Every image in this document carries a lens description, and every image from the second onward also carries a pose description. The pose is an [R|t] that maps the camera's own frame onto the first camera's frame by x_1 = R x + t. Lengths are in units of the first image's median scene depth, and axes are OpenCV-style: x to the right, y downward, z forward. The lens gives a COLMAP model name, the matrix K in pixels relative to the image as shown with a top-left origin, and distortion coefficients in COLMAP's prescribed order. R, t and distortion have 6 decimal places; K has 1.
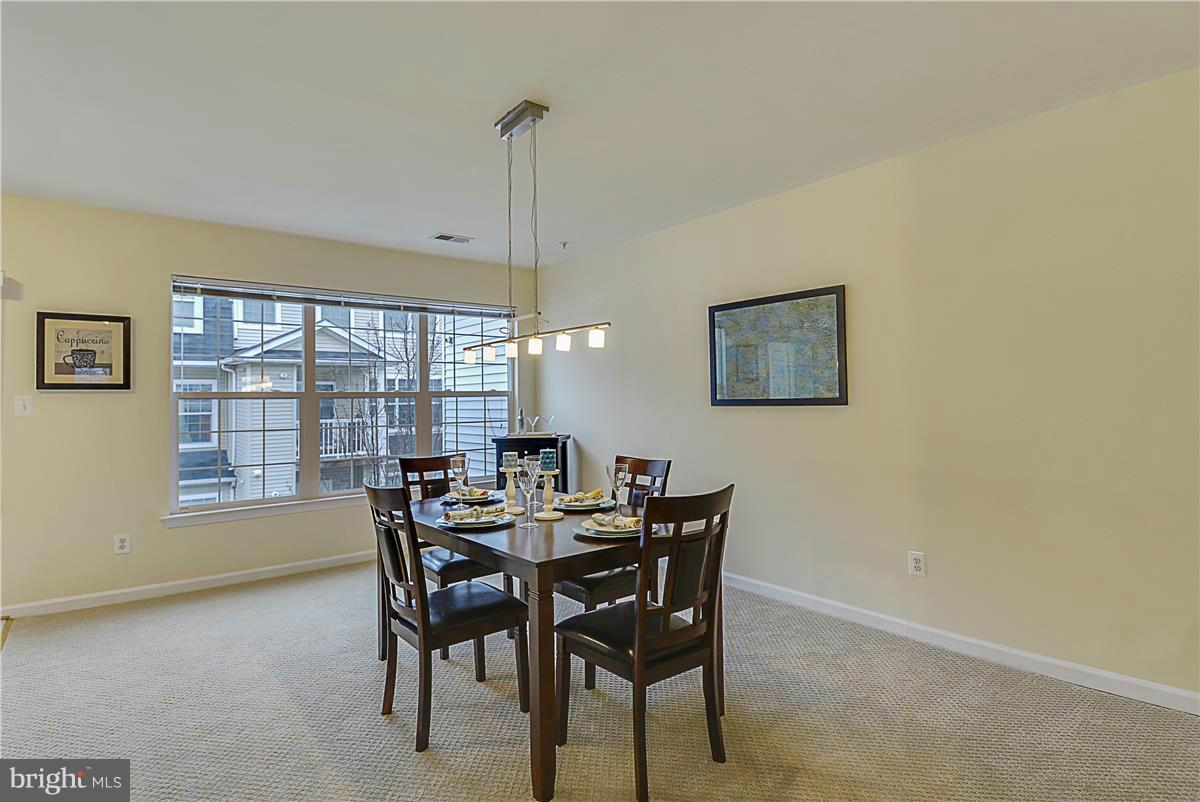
lens RADIAL K [[630.6, 0, 596.3], [0, 630.6, 409.9], [0, 0, 1]] dist [0.009064, -0.007617]
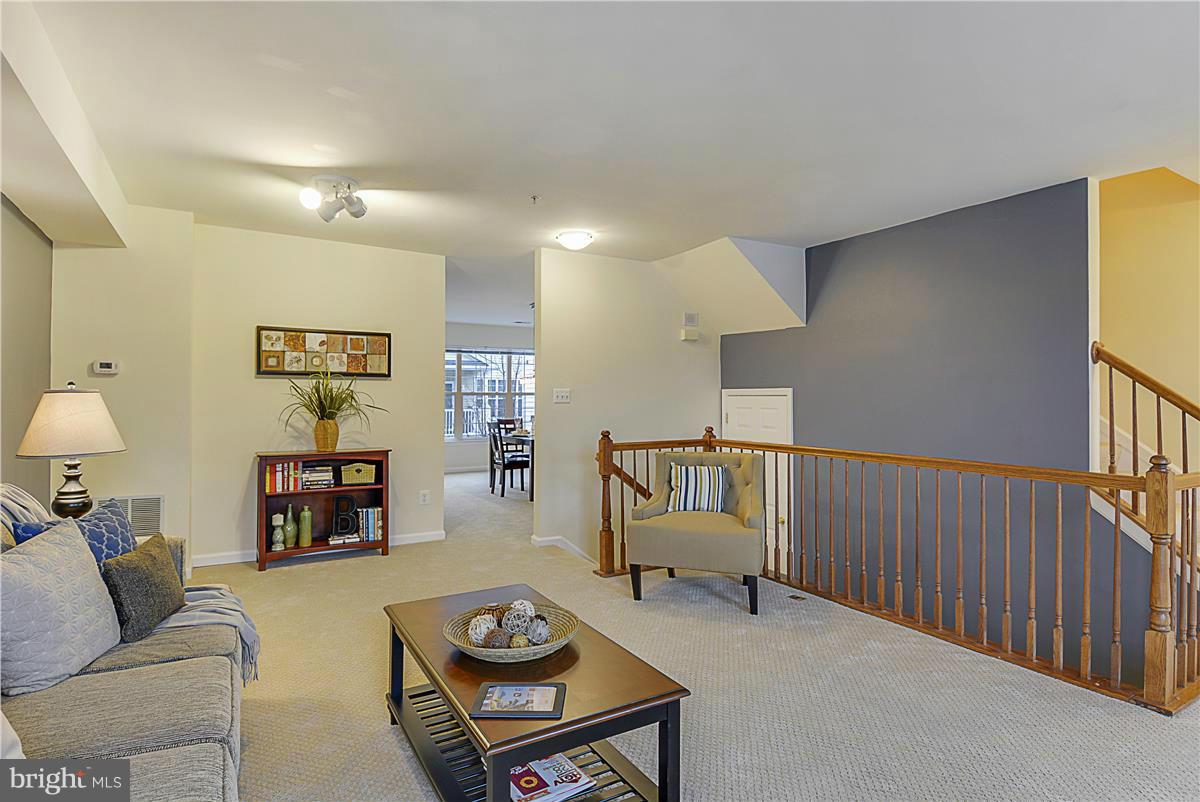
lens RADIAL K [[630.6, 0, 599.9], [0, 630.6, 394.0], [0, 0, 1]] dist [0.009064, -0.007617]
pose [[0.989405, 0.010902, -0.144769, 0.352591], [-0.013647, 0.999745, -0.017978, 0.009264], [0.144536, 0.019764, 0.989302, -1.107169]]
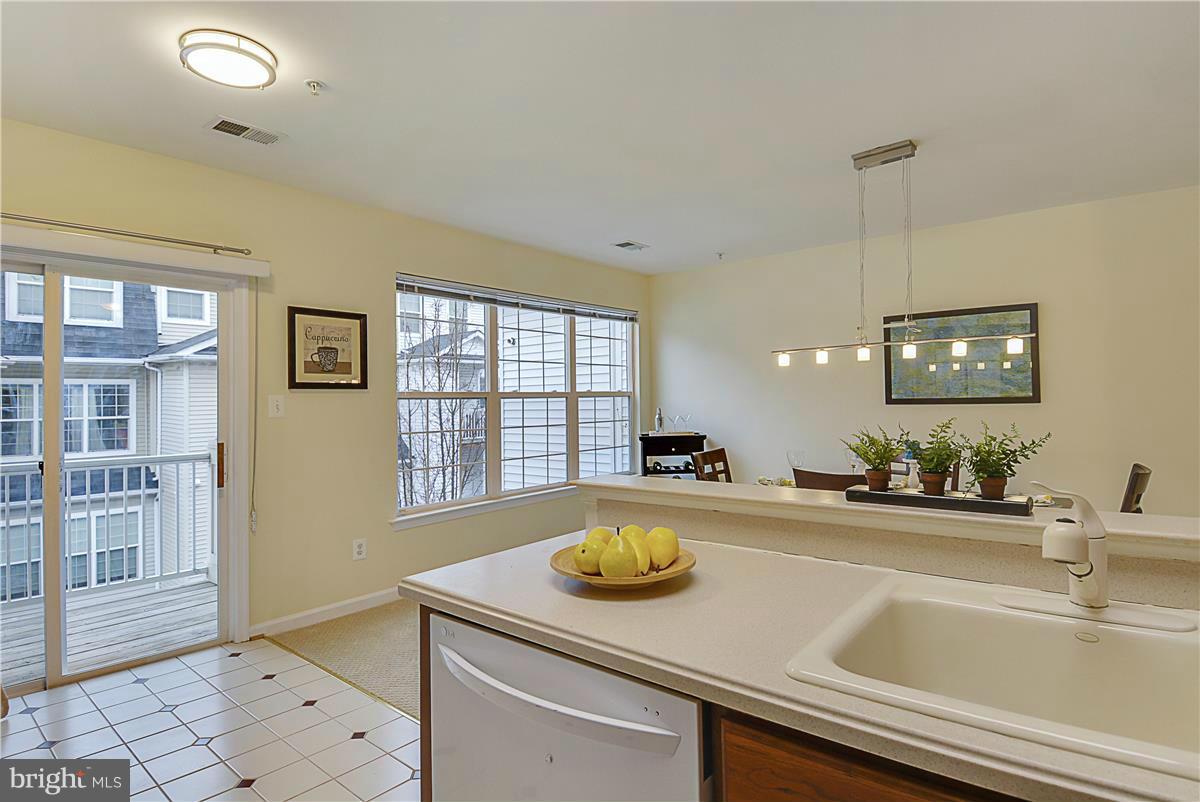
lens RADIAL K [[630.6, 0, 601.5], [0, 630.6, 407.0], [0, 0, 1]] dist [0.009064, -0.007617]
pose [[0.981368, -0.003697, 0.192103, -0.478474], [0.005160, 0.999961, -0.007117, 0.003022], [-0.192070, 0.007976, 0.981349, -0.014021]]
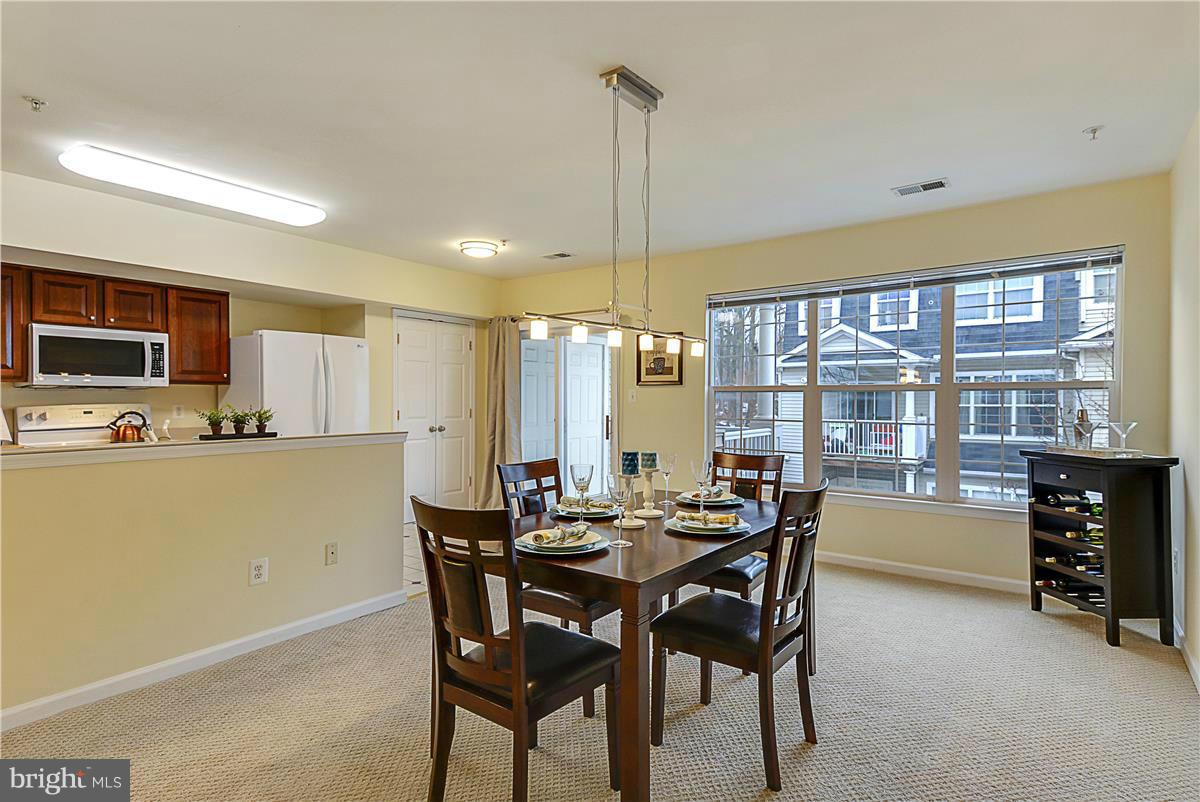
lens RADIAL K [[630.6, 0, 589.8], [0, 630.6, 400.8], [0, 0, 1]] dist [0.009064, -0.007617]
pose [[0.255120, 0.012579, -0.966828, 0.426734], [-0.012369, 0.999876, 0.009745, -0.008175], [0.966830, 0.009472, 0.255244, 0.396740]]
